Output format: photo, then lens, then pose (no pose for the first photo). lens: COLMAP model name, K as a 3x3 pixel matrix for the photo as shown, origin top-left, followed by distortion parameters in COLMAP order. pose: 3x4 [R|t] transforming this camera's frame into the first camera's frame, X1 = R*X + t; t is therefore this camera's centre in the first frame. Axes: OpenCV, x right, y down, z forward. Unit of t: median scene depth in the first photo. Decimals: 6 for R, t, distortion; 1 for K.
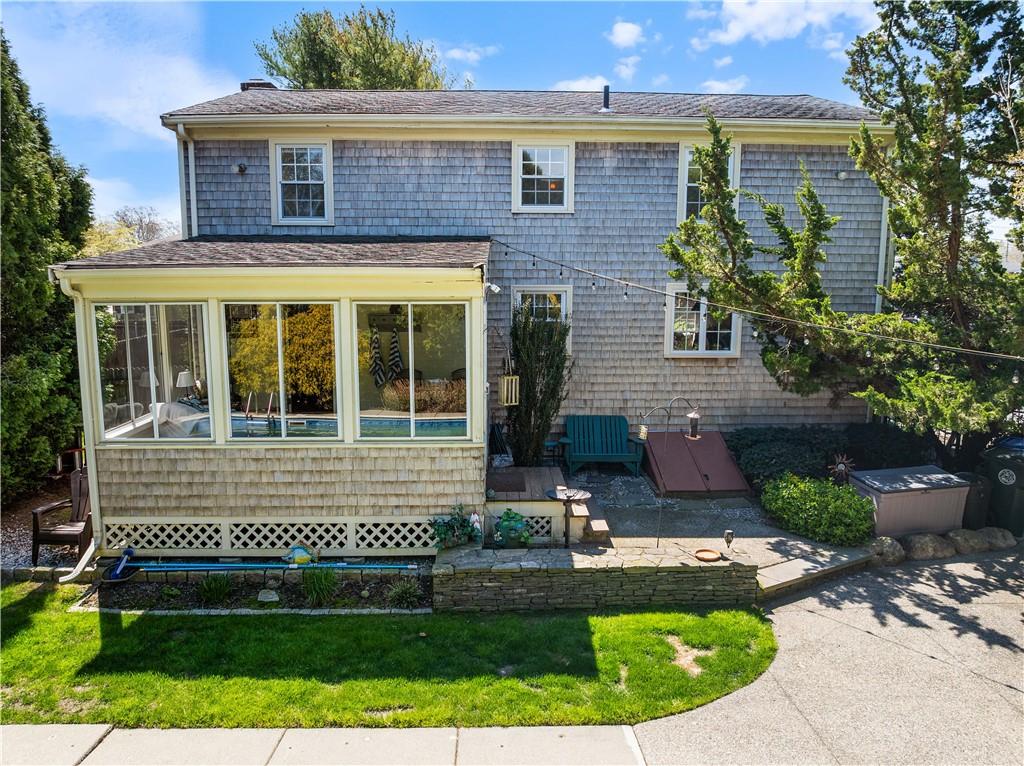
lens RADIAL K [[719.9, 0, 512.0], [0, 719.9, 383.0], [0, 0, 1]] dist [-0.035074, -0.004395]
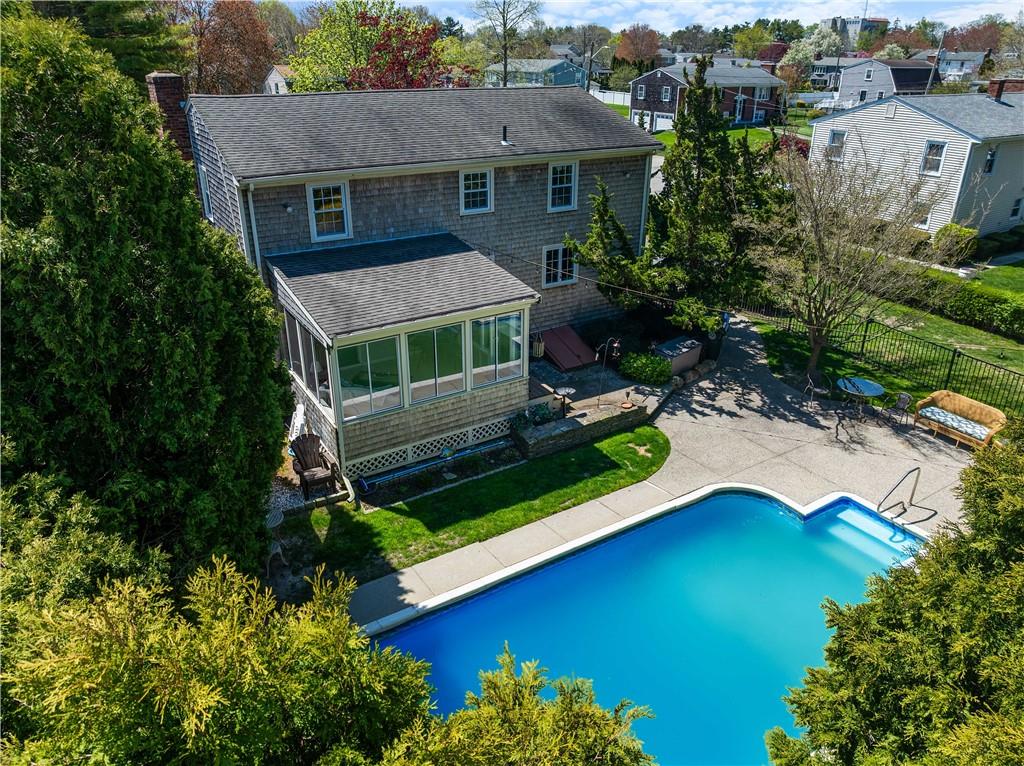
lens RADIAL K [[719.9, 0, 512.0], [0, 719.9, 383.0], [0, 0, 1]] dist [-0.035074, -0.004395]
pose [[0.861820, -0.213832, 0.459936, -1.004810], [0.076043, 0.951013, 0.299654, -0.501815], [-0.501481, -0.223273, 0.835863, -0.649660]]
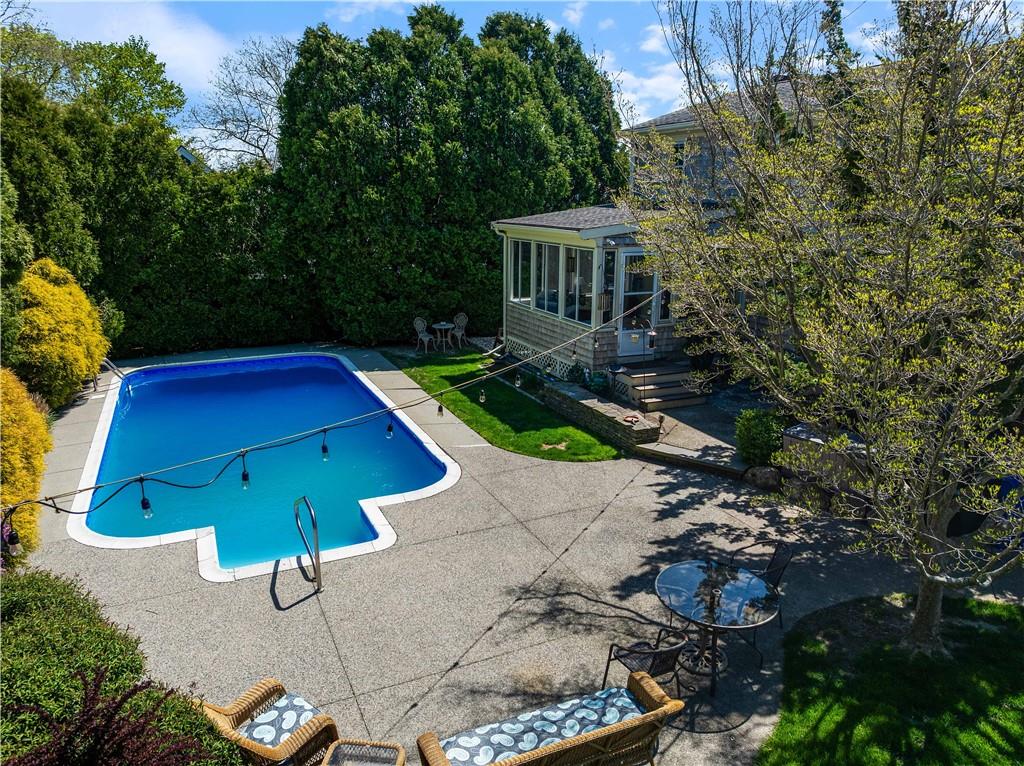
lens RADIAL K [[719.9, 0, 512.0], [0, 719.9, 383.0], [0, 0, 1]] dist [-0.035074, -0.004395]
pose [[0.385776, 0.233223, -0.892627, 1.504933], [-0.144273, 0.970868, 0.191313, -0.100842], [0.911242, 0.054978, 0.408186, 0.094513]]
